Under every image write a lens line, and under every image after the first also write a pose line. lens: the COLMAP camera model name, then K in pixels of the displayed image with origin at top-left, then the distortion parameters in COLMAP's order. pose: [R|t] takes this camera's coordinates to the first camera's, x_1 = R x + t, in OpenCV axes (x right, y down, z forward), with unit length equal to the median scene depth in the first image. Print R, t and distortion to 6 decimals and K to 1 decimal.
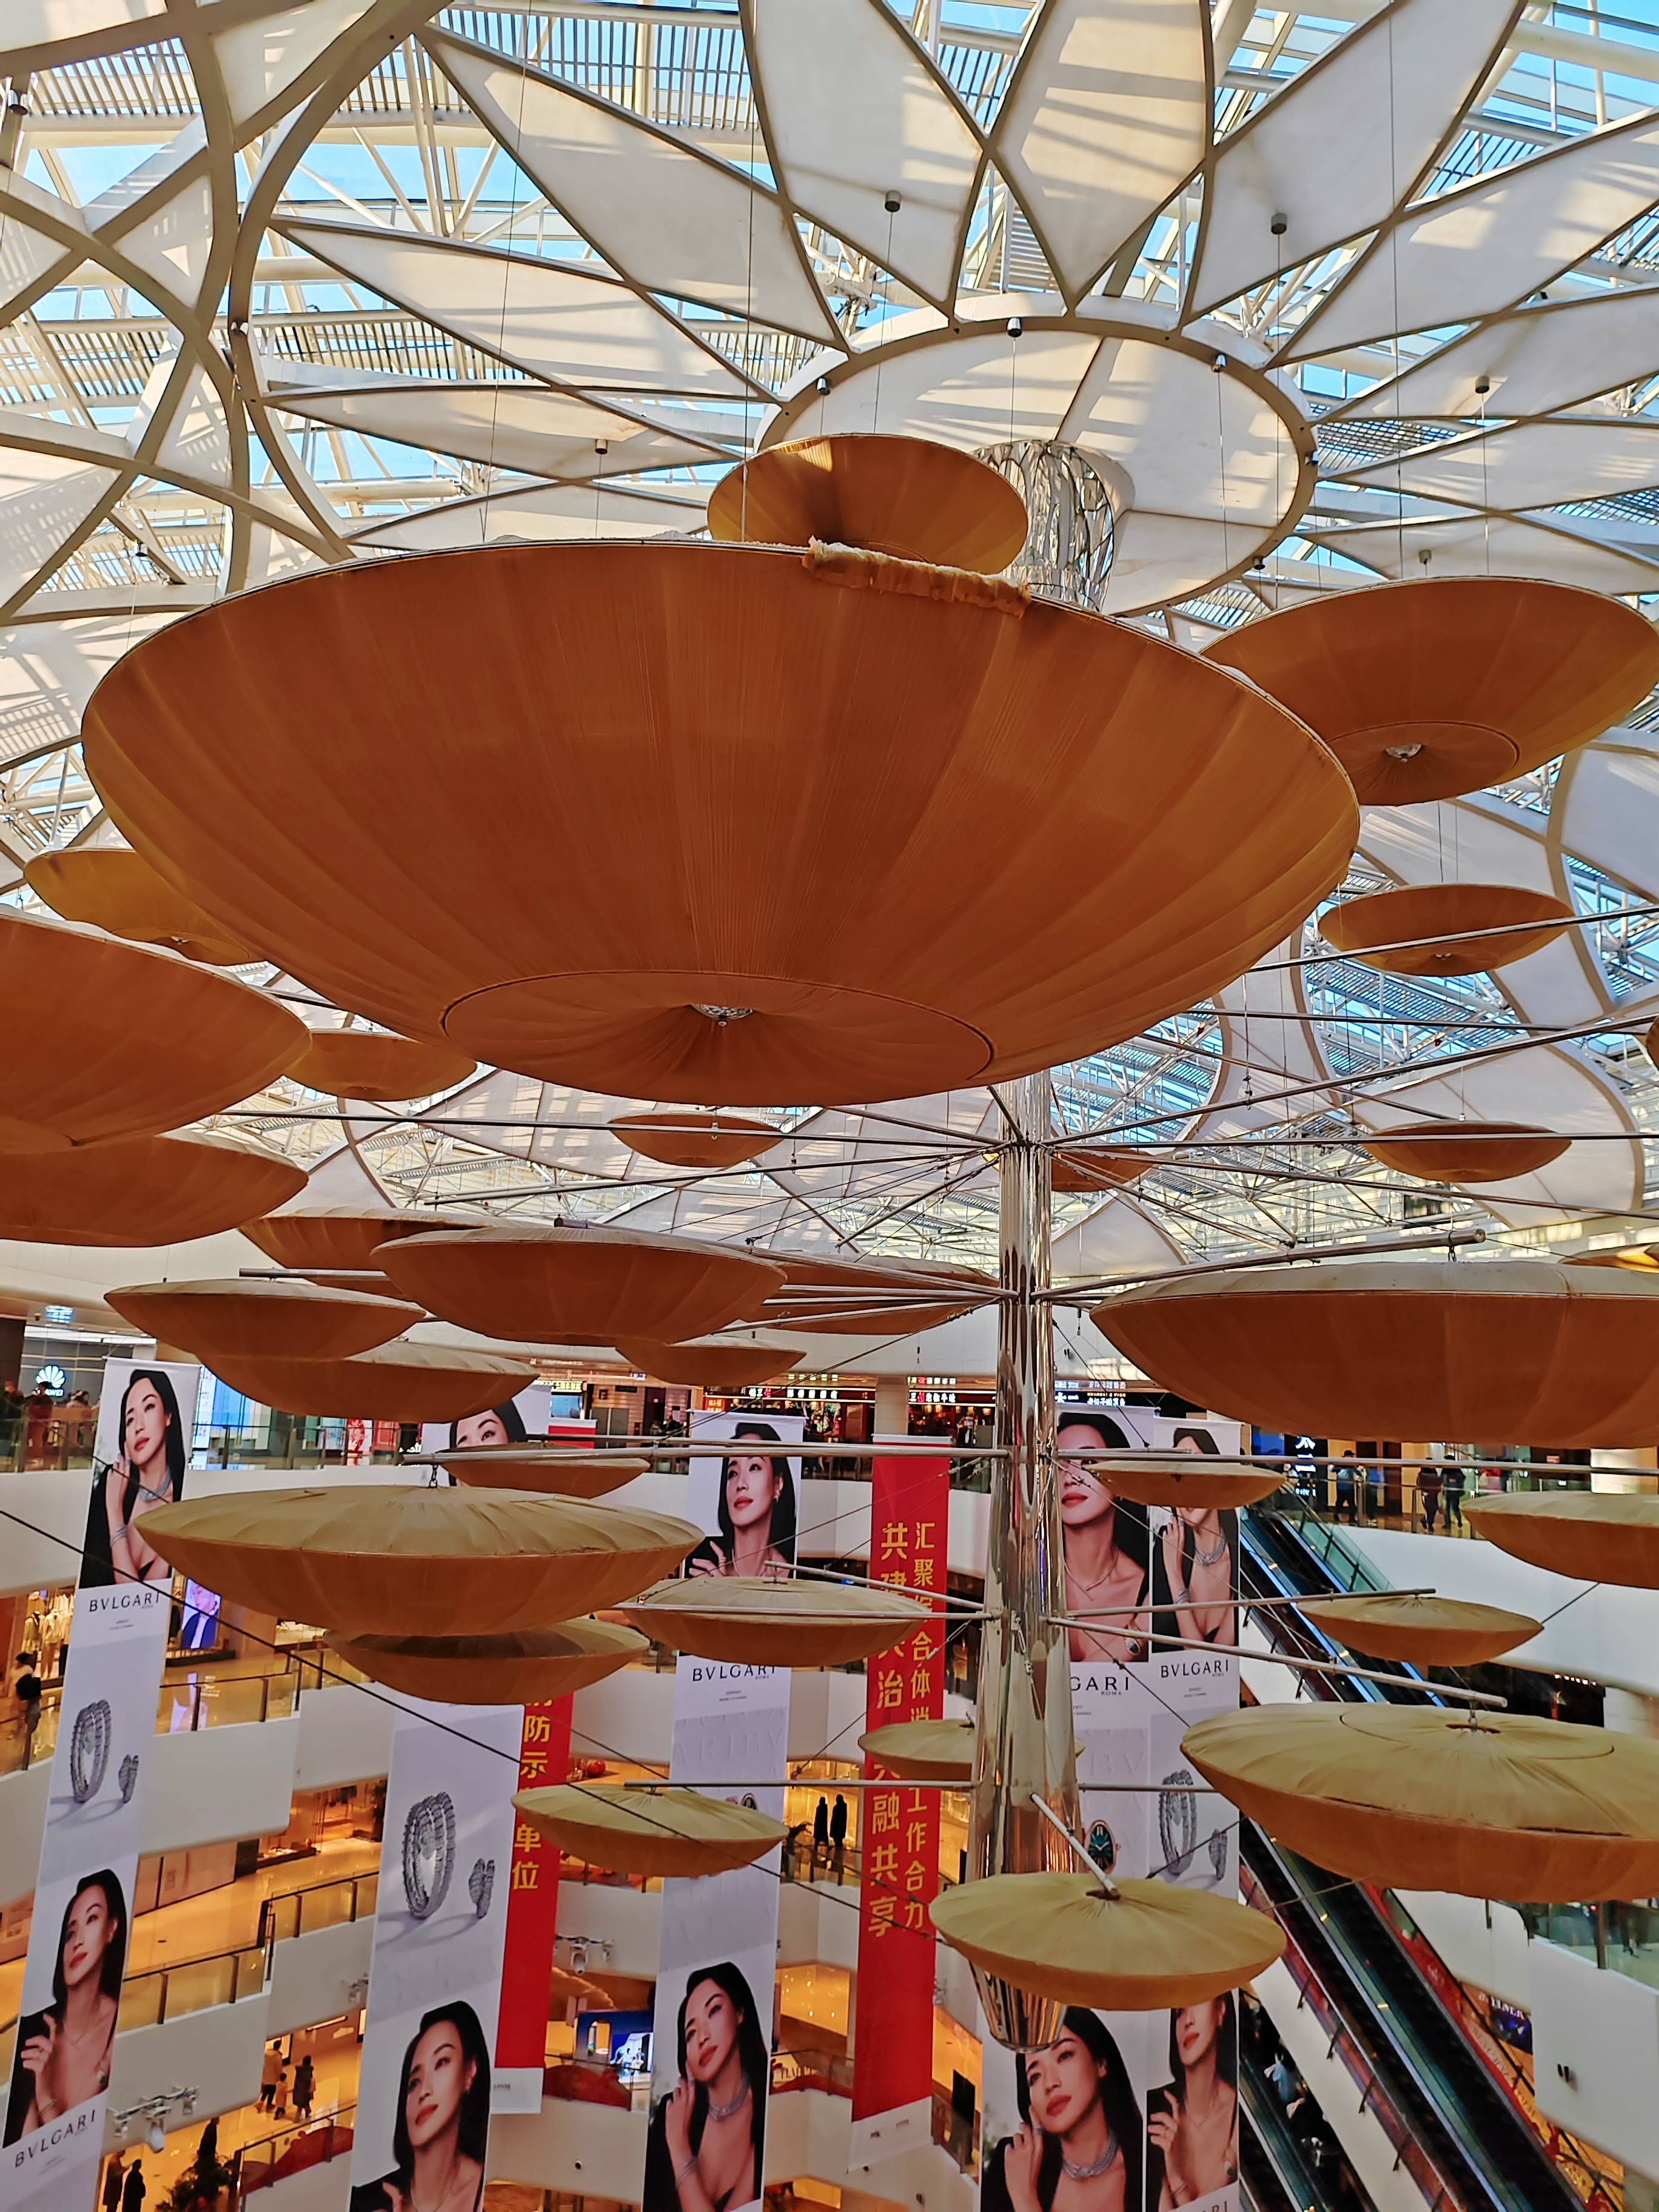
lens RADIAL K [[1674.5, 0, 829.5], [0, 1674.5, 1106.0], [0, 0, 1]] dist [0.007139, 0.002044]
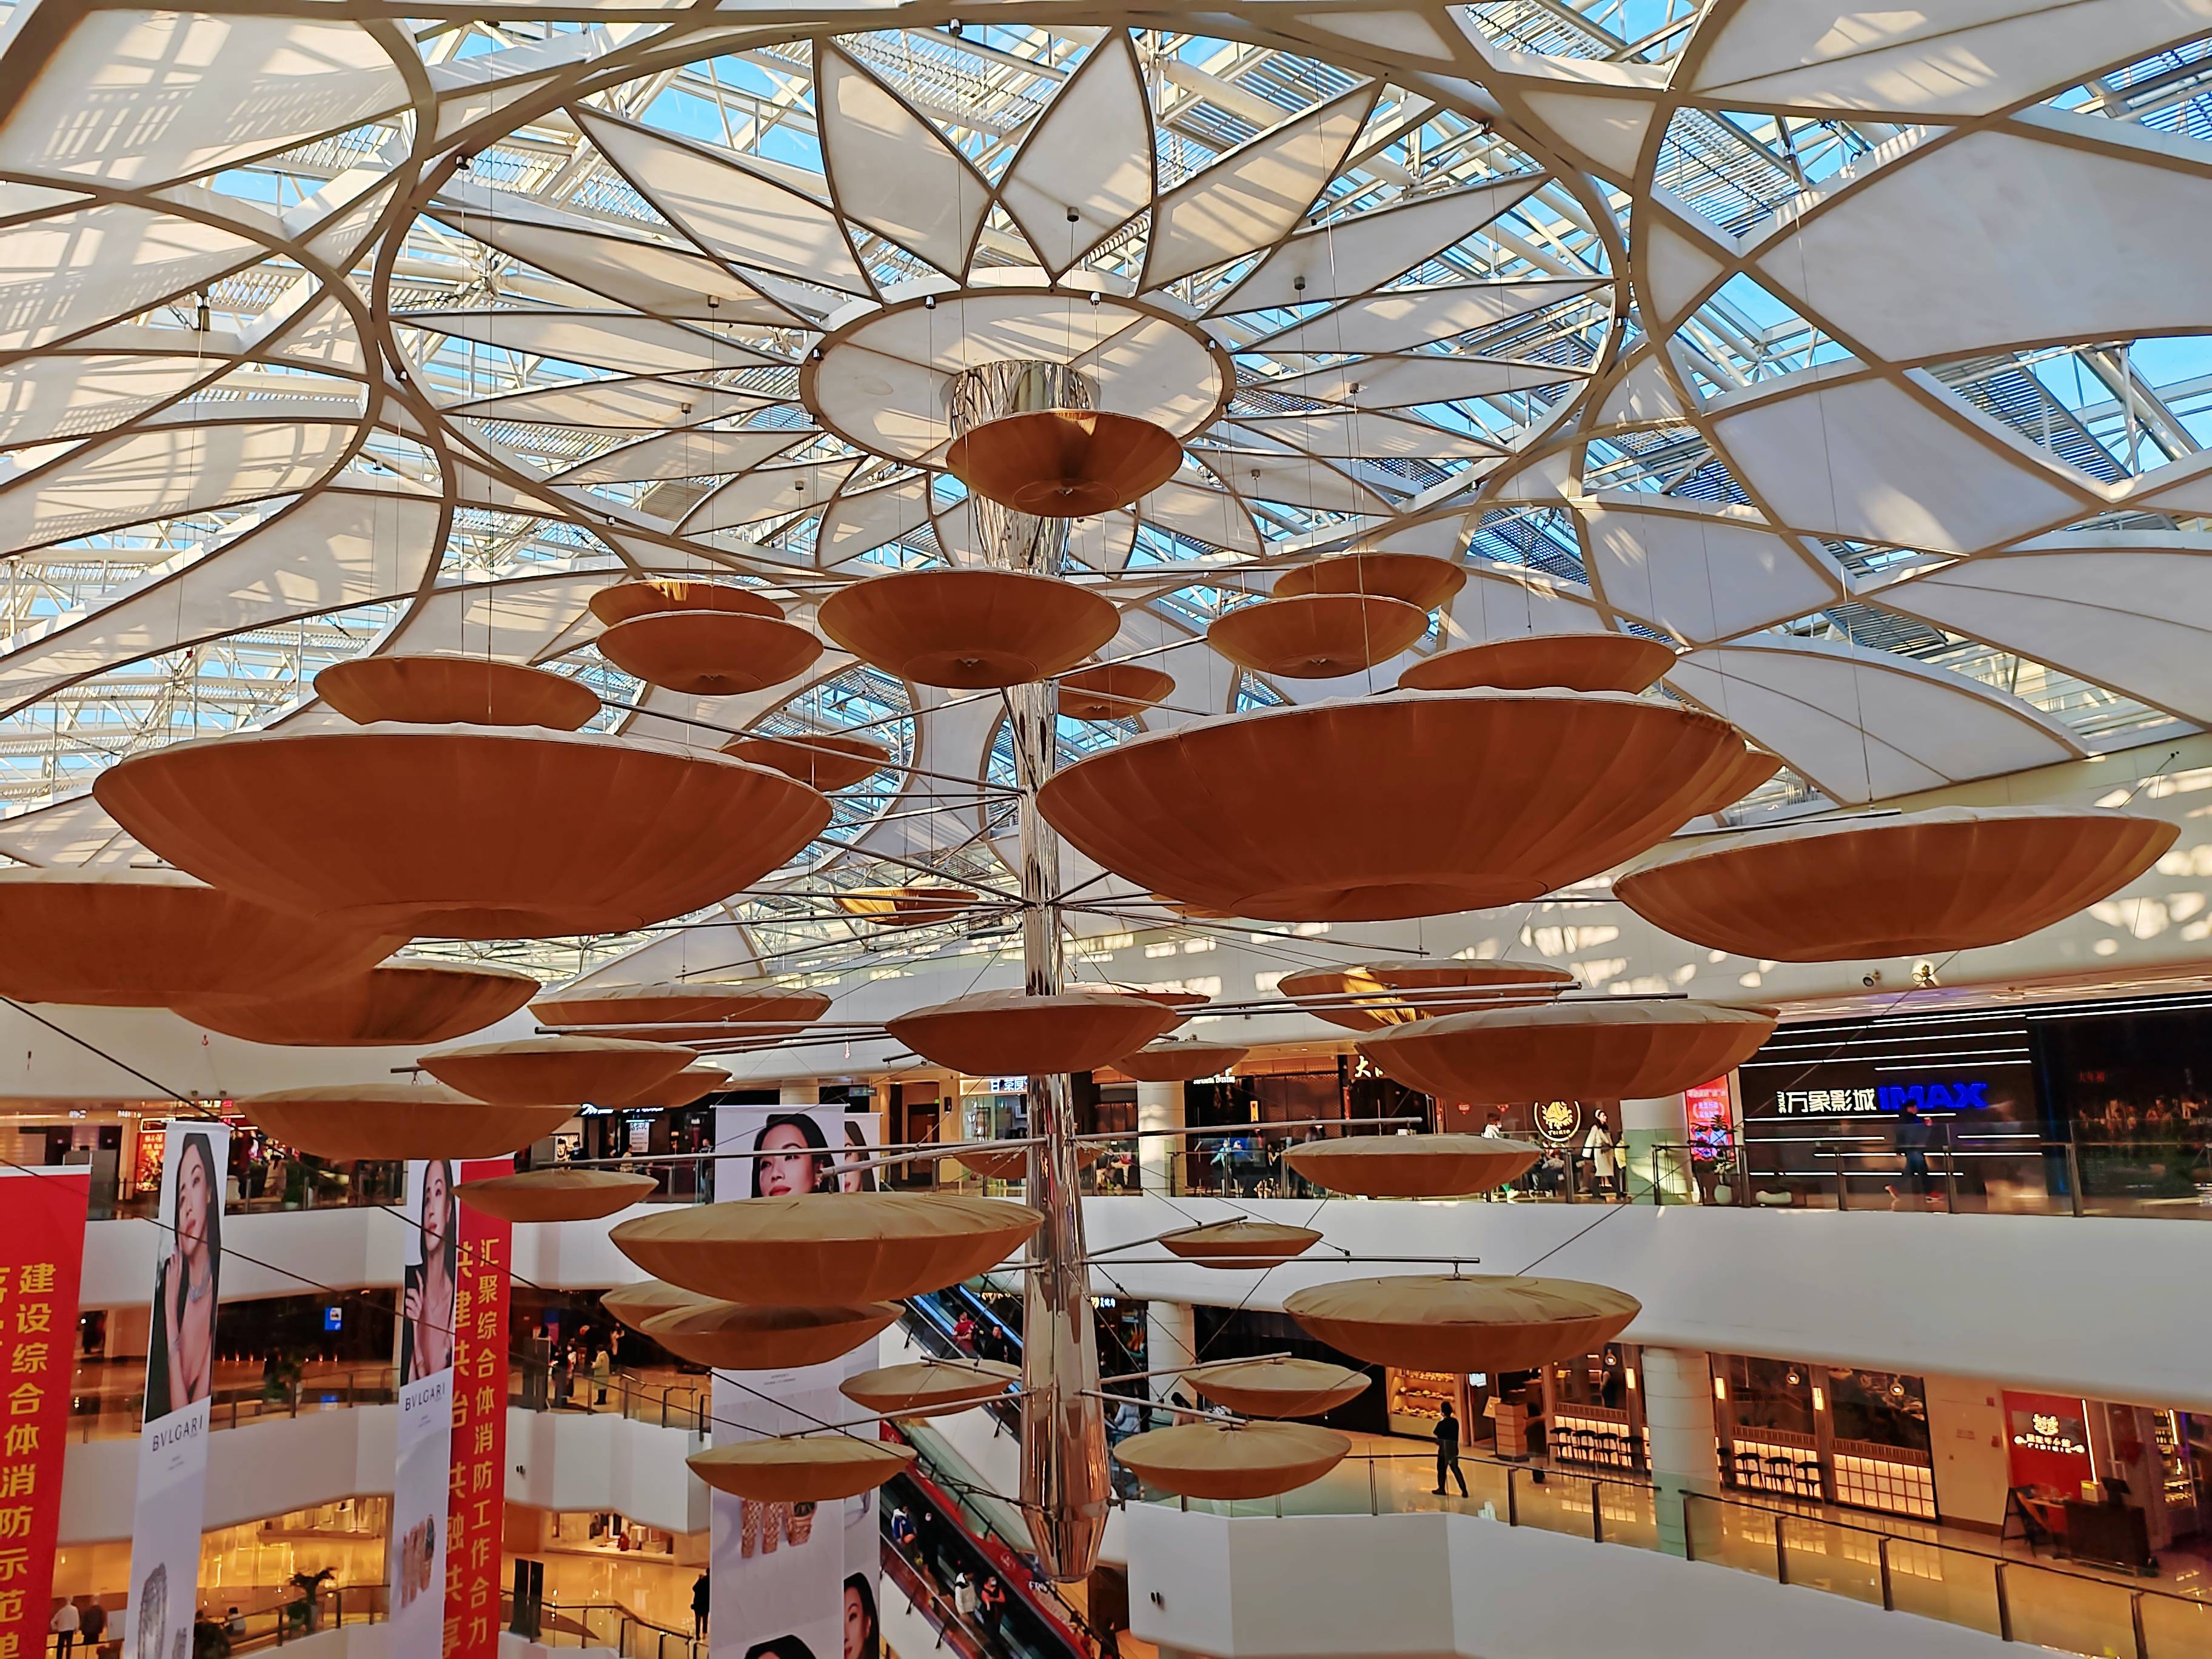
lens RADIAL K [[1674.5, 0, 1102.6], [0, 1674.5, 811.4], [0, 0, 1]] dist [0.007139, 0.002044]
pose [[0.858848, 0.022621, 0.511730, -0.460541], [-0.026084, 0.999660, -0.000413, -0.044879], [-0.511565, -0.012993, 0.859146, -0.129554]]
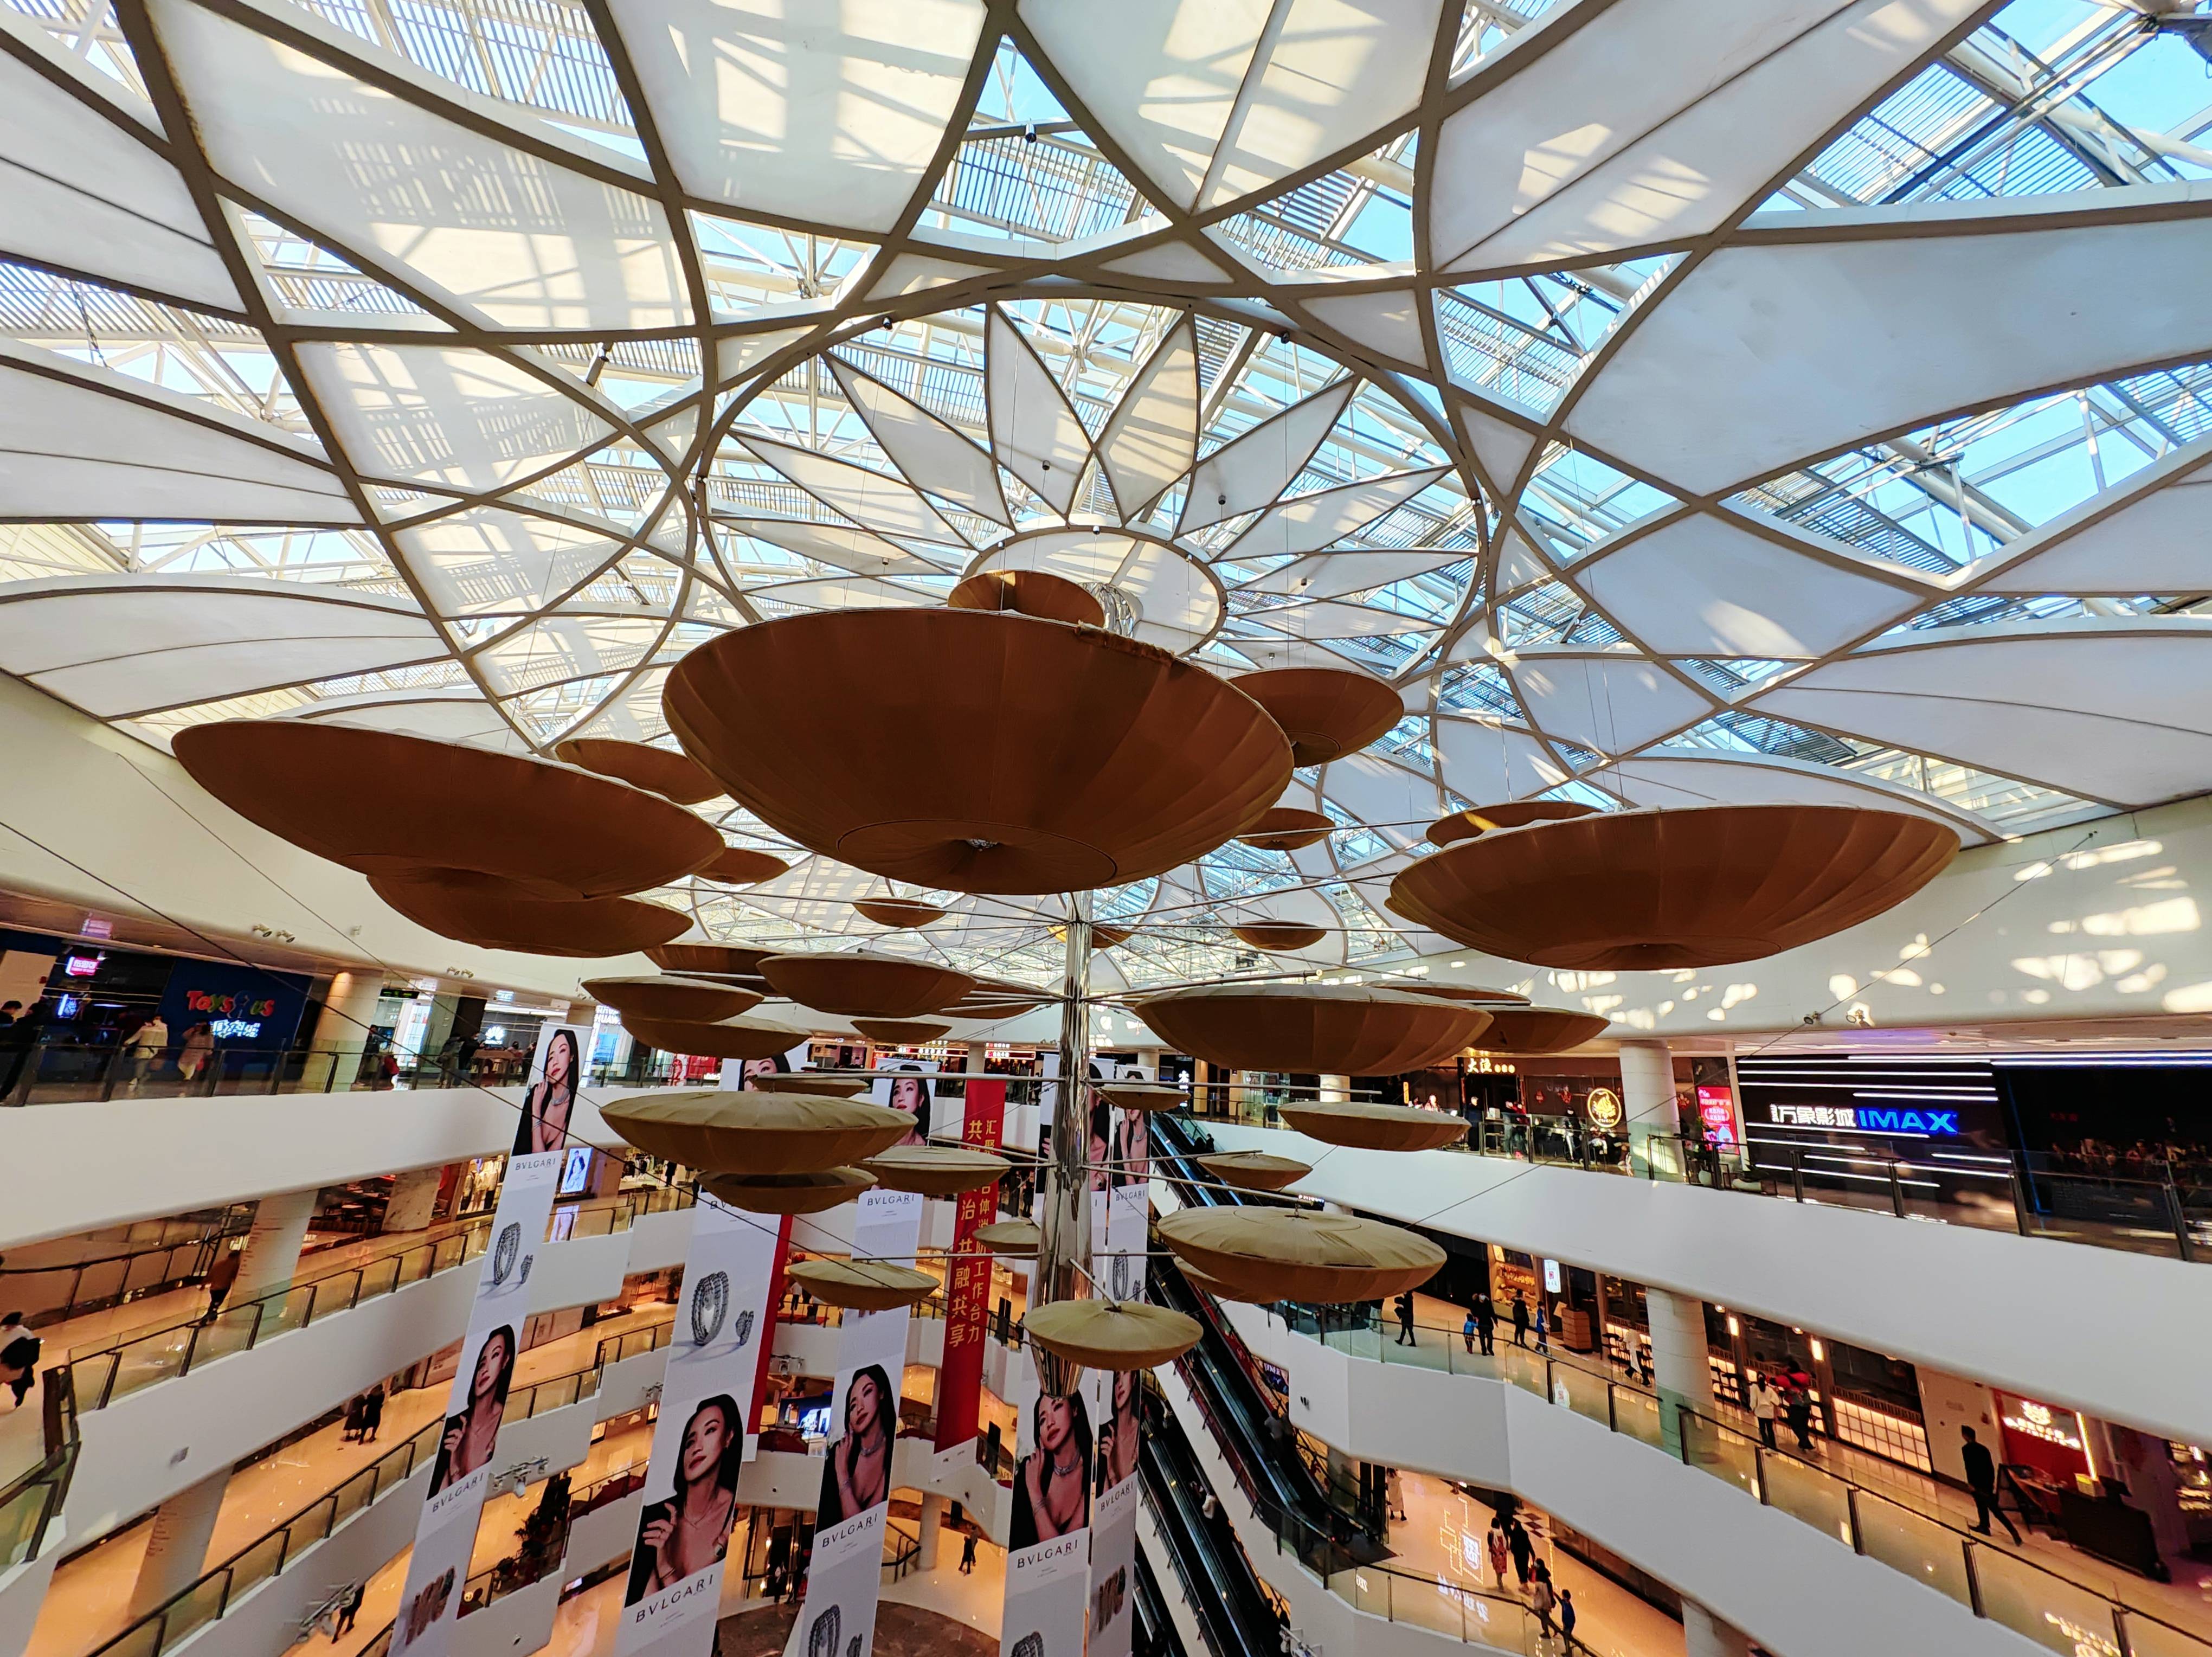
lens RADIAL K [[846.0, 0, 1106.0], [0, 846.0, 828.5], [0, 0, 1]] dist [0.002251, -0.000312]
pose [[0.982251, 0.063333, 0.176554, -0.033189], [-0.047417, 0.994541, -0.092952, 0.003587], [-0.181477, 0.082930, 0.979892, -0.005923]]
